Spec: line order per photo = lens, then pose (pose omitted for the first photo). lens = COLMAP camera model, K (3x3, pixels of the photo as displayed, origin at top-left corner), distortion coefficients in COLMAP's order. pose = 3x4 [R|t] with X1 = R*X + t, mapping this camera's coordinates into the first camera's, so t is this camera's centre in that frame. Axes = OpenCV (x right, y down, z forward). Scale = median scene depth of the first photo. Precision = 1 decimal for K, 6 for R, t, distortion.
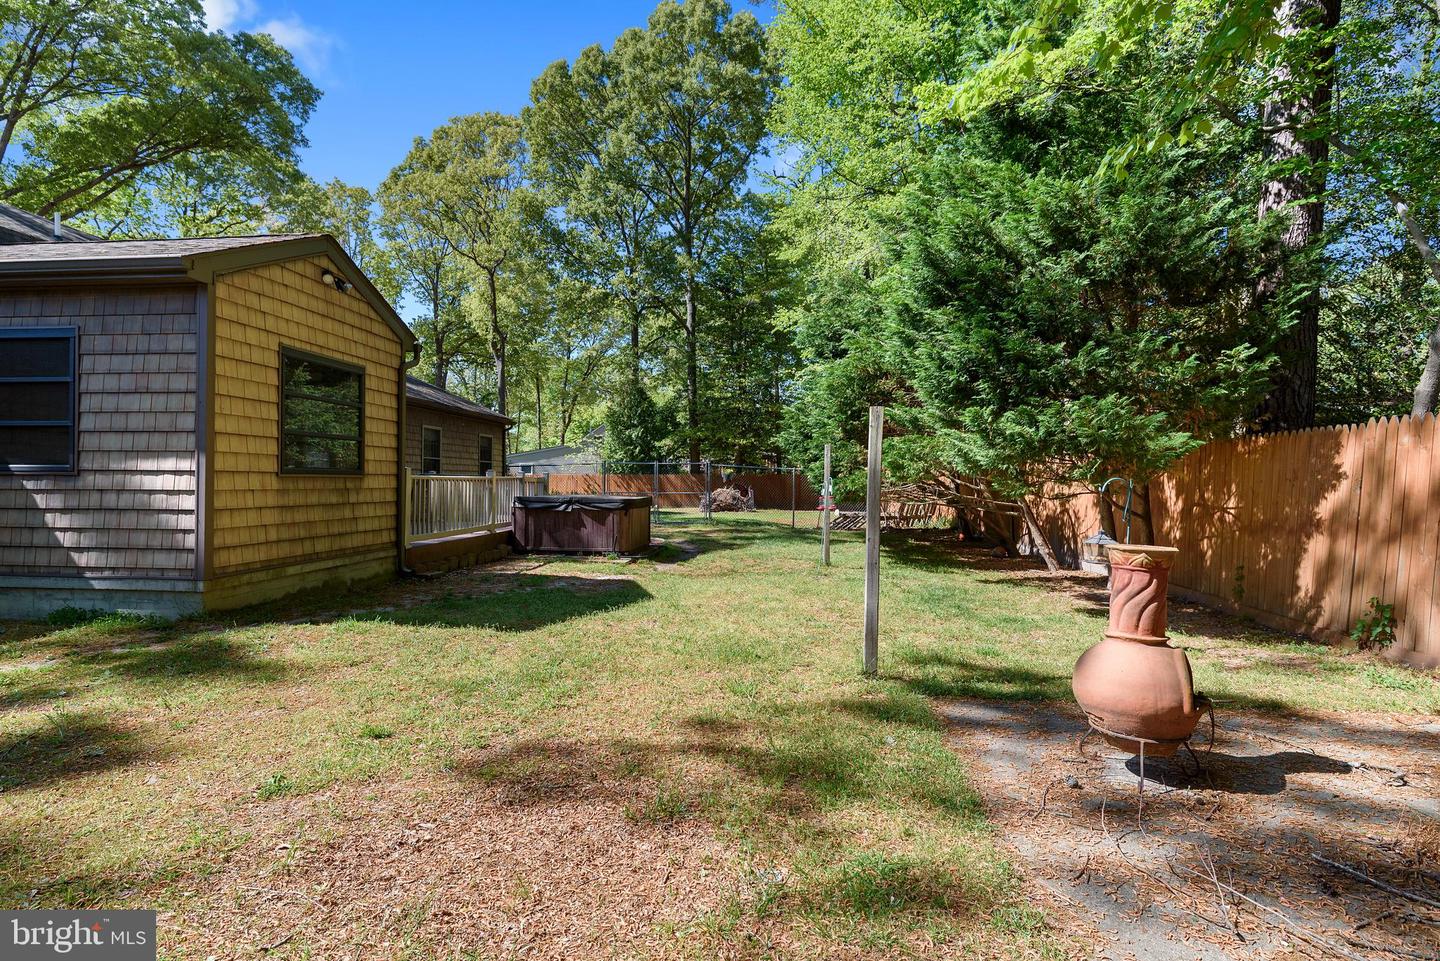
lens RADIAL K [[724.2, 0, 720.5], [0, 724.2, 475.1], [0, 0, 1]] dist [0.000664, 0.000775]
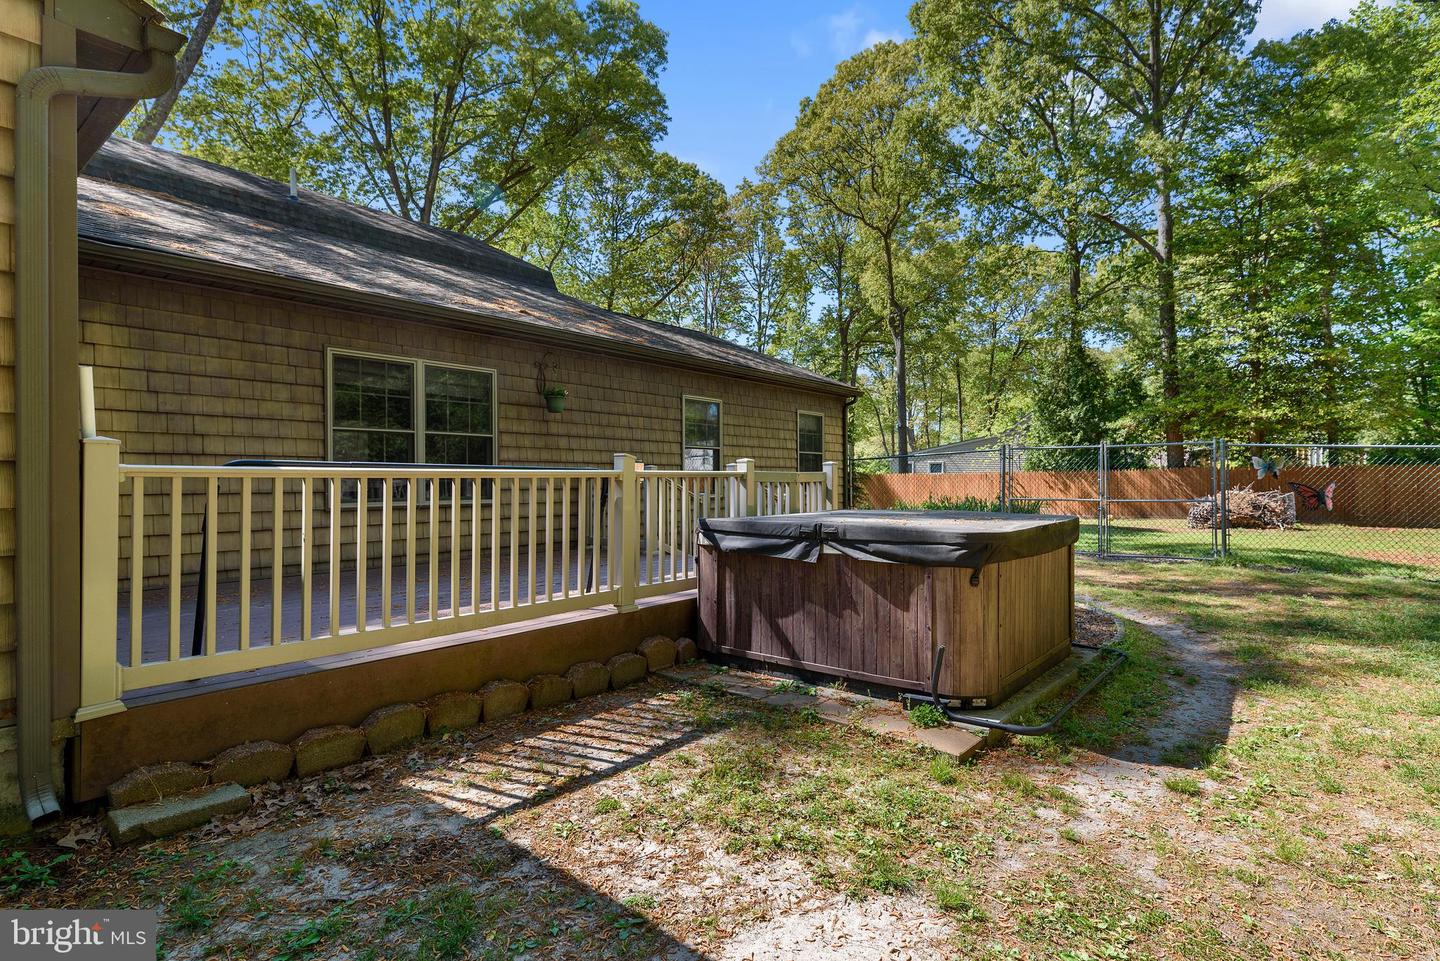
lens RADIAL K [[724.2, 0, 727.9], [0, 724.2, 481.4], [0, 0, 1]] dist [0.000664, 0.000775]
pose [[0.837390, -0.011388, -0.546488, -0.055675], [0.014978, 0.999886, 0.002115, 0.010273], [0.546401, -0.009956, 0.837464, 0.800763]]
